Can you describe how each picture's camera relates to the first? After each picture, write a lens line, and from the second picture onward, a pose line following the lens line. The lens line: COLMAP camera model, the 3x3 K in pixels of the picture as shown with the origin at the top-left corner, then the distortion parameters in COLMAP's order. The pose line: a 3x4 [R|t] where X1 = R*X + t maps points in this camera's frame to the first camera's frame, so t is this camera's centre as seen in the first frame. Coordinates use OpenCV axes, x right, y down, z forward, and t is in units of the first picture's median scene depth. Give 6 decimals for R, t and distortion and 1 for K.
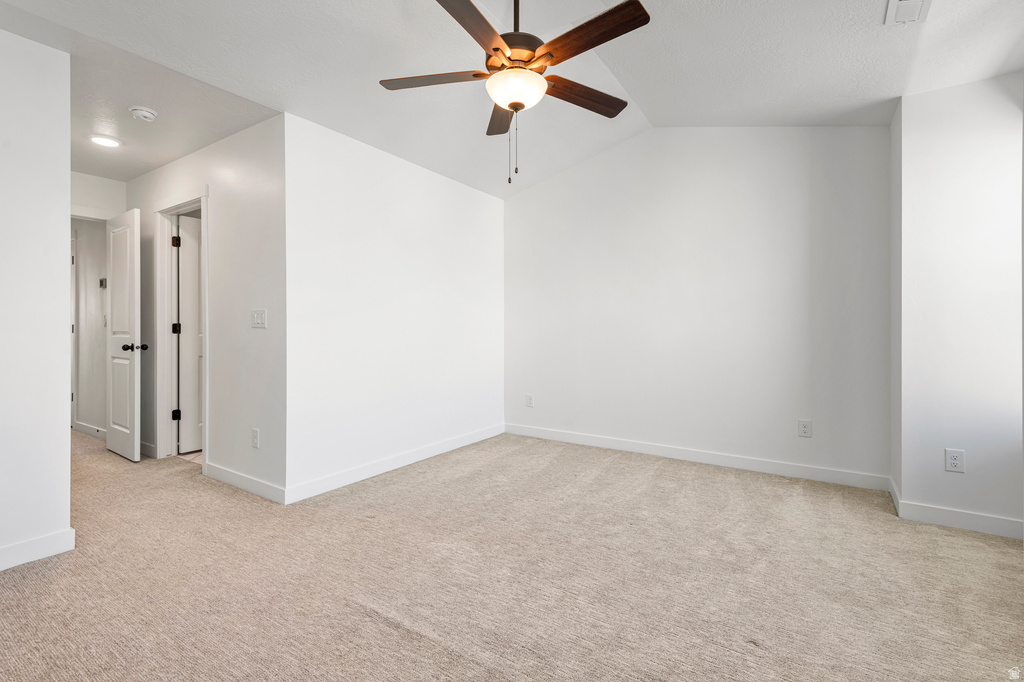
lens RADIAL K [[463.3, 0, 512.7], [0, 463.3, 337.2], [0, 0, 1]] dist [0.011909, -0.002196]
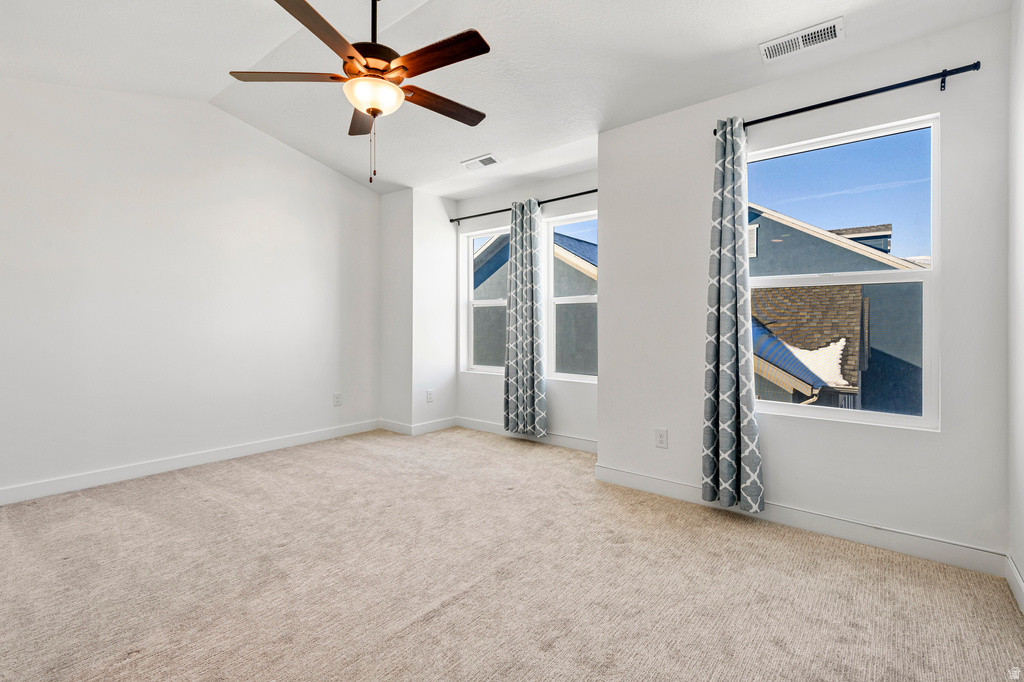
lens RADIAL K [[463.3, 0, 512.5], [0, 463.3, 330.3], [0, 0, 1]] dist [0.011909, -0.002196]
pose [[0.102484, -0.014213, 0.994633, -0.841726], [0.015776, 0.999795, 0.012661, -0.012706], [-0.994610, 0.014394, 0.102687, 0.480889]]
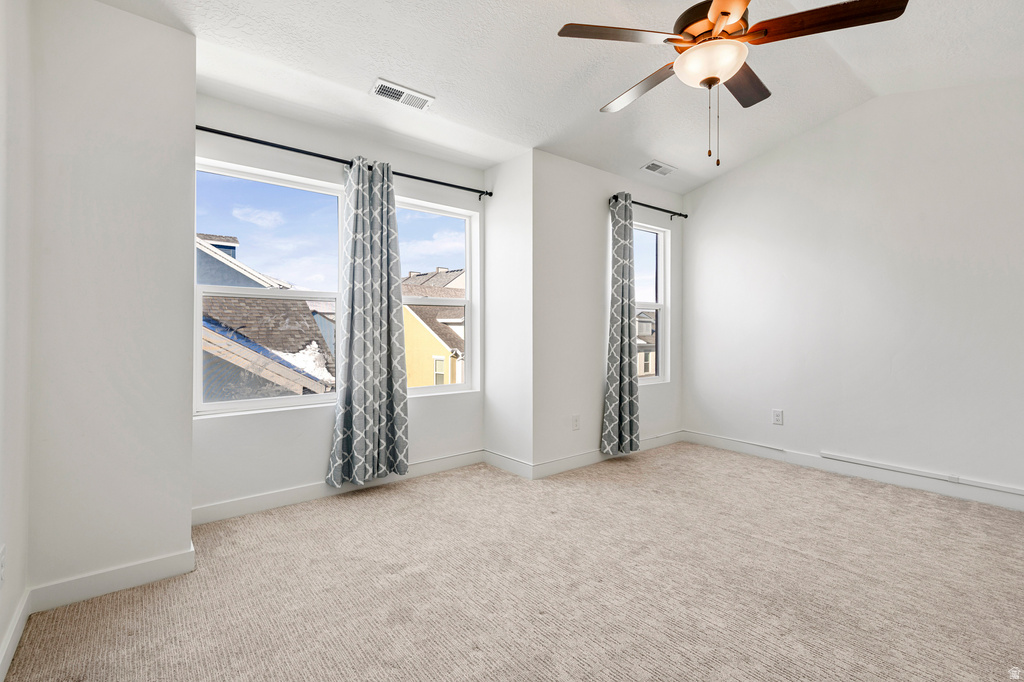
lens RADIAL K [[463.3, 0, 514.6], [0, 463.3, 334.0], [0, 0, 1]] dist [0.011909, -0.002196]
pose [[-0.950196, -0.007992, 0.311551, 0.075112], [0.000035, 0.999668, 0.025752, -0.031871], [-0.311654, 0.024480, -0.949880, 1.634734]]
